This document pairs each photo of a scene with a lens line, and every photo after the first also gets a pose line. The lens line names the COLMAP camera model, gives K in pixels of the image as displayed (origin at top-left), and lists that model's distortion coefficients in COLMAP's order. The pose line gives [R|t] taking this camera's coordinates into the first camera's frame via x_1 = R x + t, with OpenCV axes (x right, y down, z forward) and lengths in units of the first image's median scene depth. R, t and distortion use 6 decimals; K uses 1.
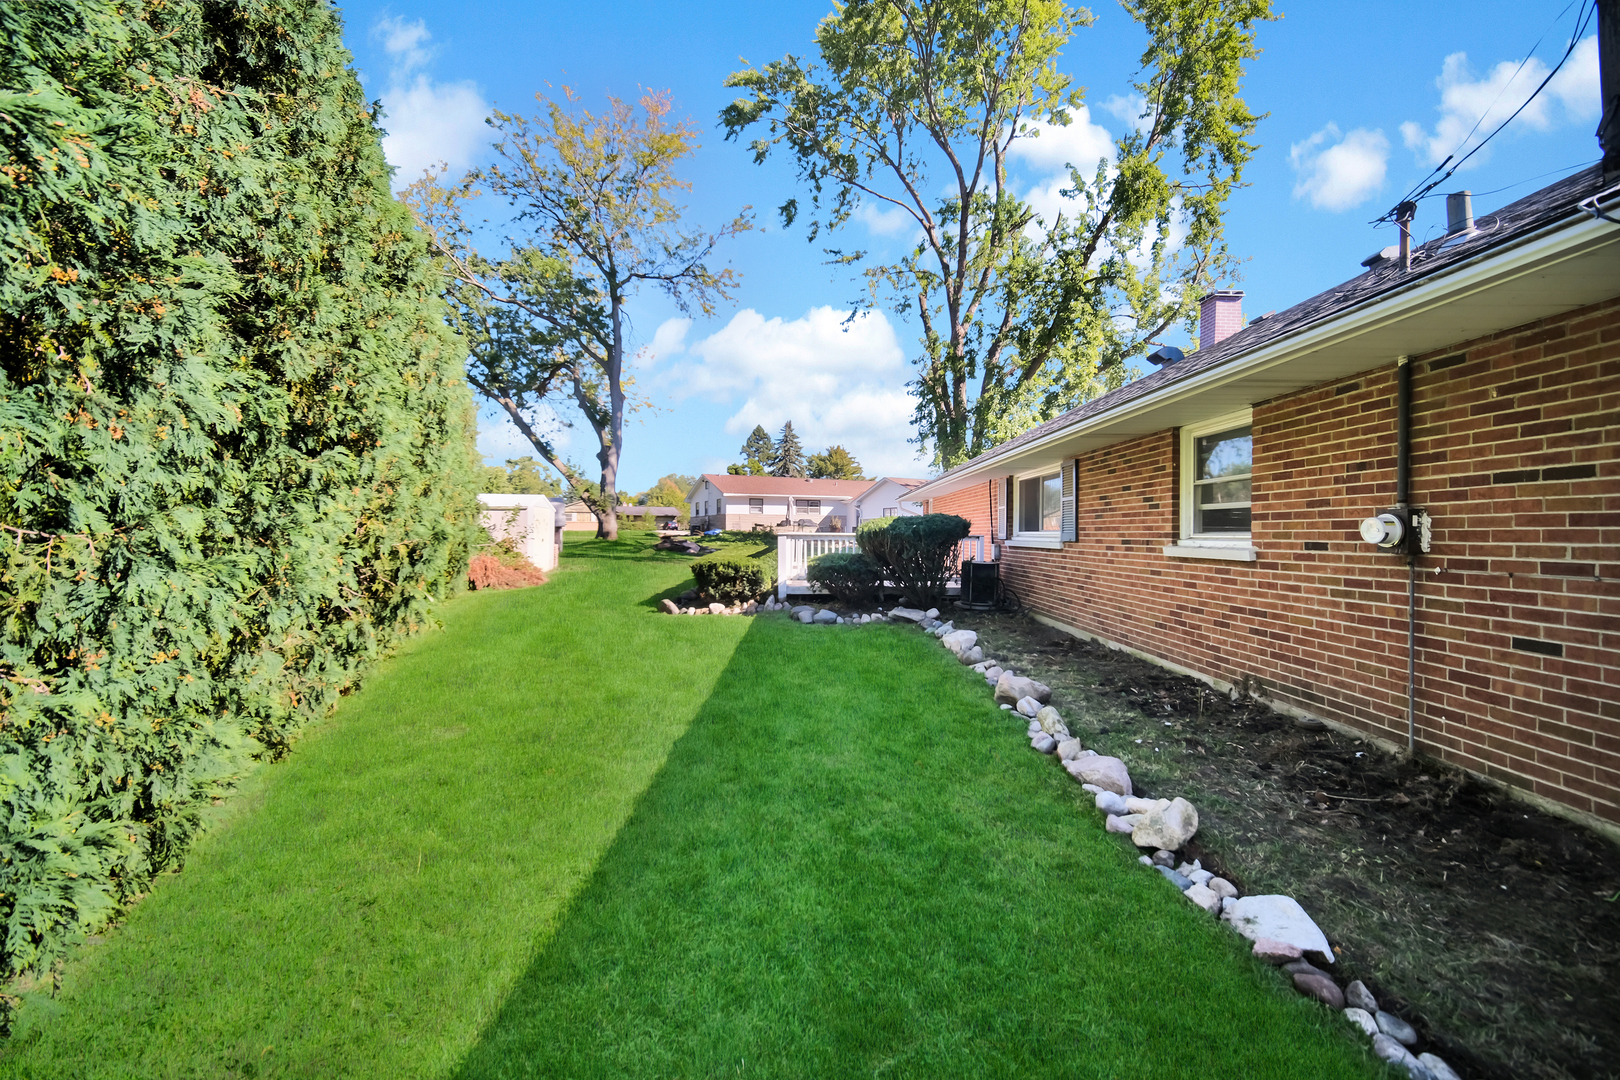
lens RADIAL K [[635.8, 0, 818.9], [0, 635.8, 534.4], [0, 0, 1]] dist [0.000188, 0.000038]
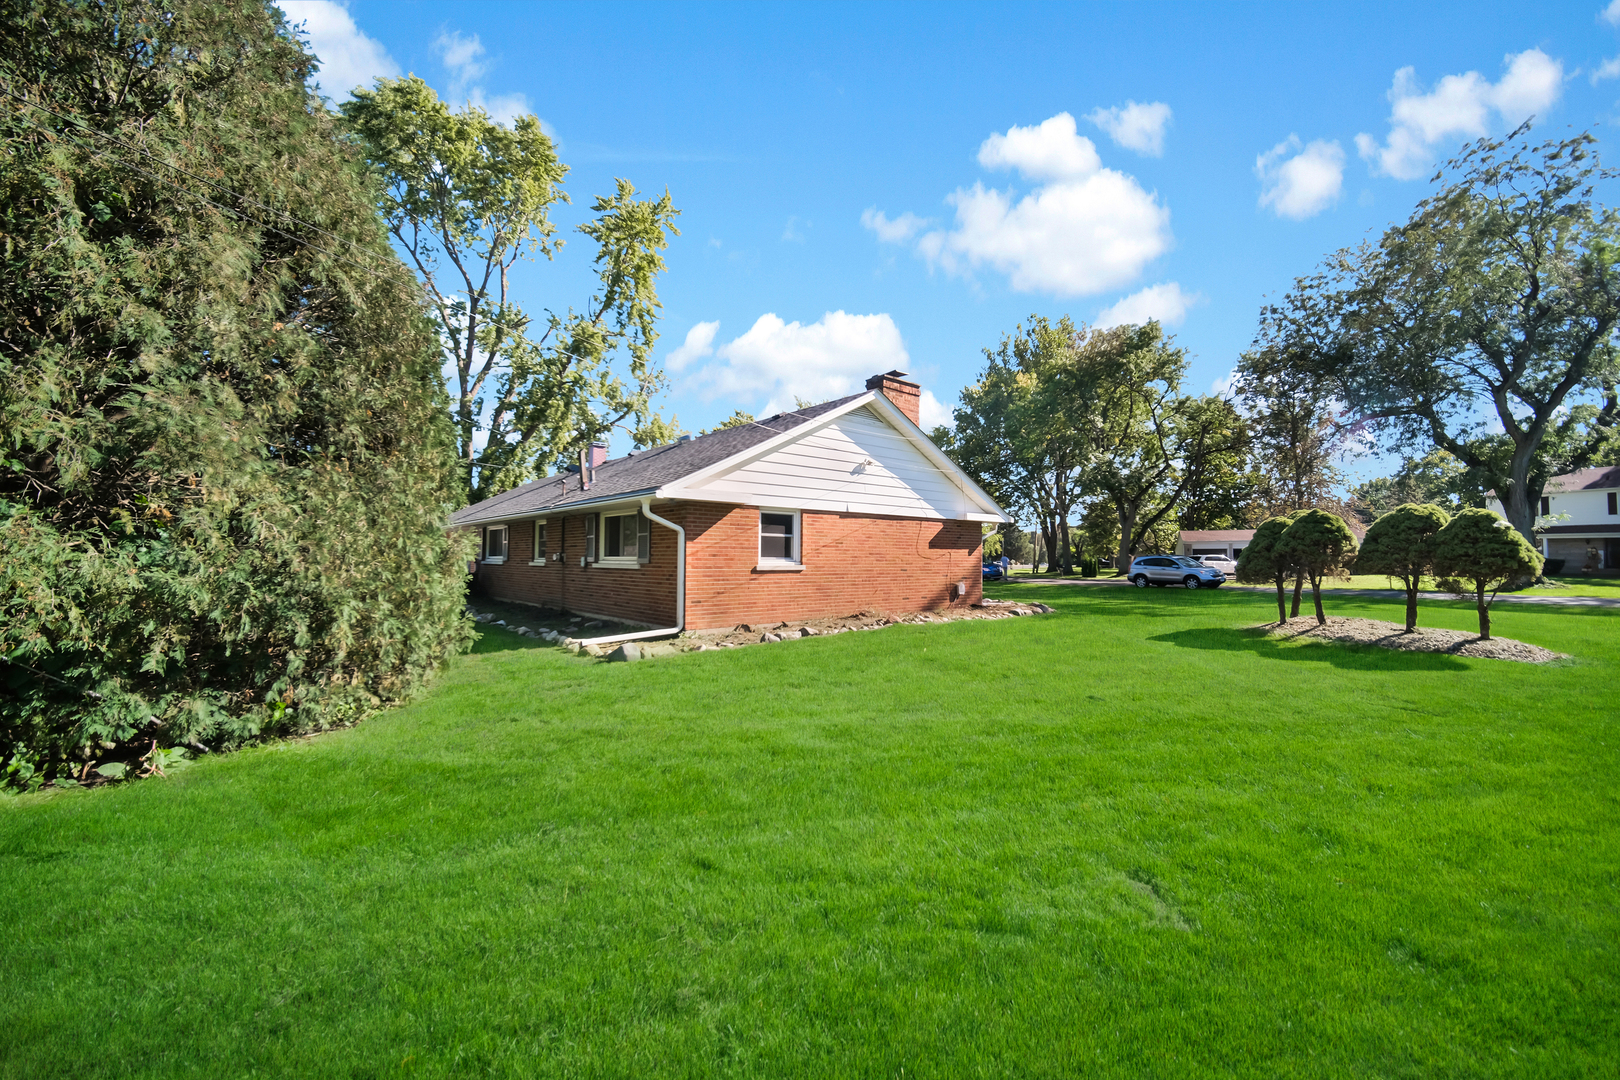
lens RADIAL K [[635.8, 0, 818.9], [0, 635.8, 534.4], [0, 0, 1]] dist [0.000188, 0.000038]
pose [[0.759200, 0.016627, 0.650645, -0.074013], [0.005941, 0.999455, -0.032472, -0.000874], [-0.650830, 0.028519, 0.758687, -0.443447]]
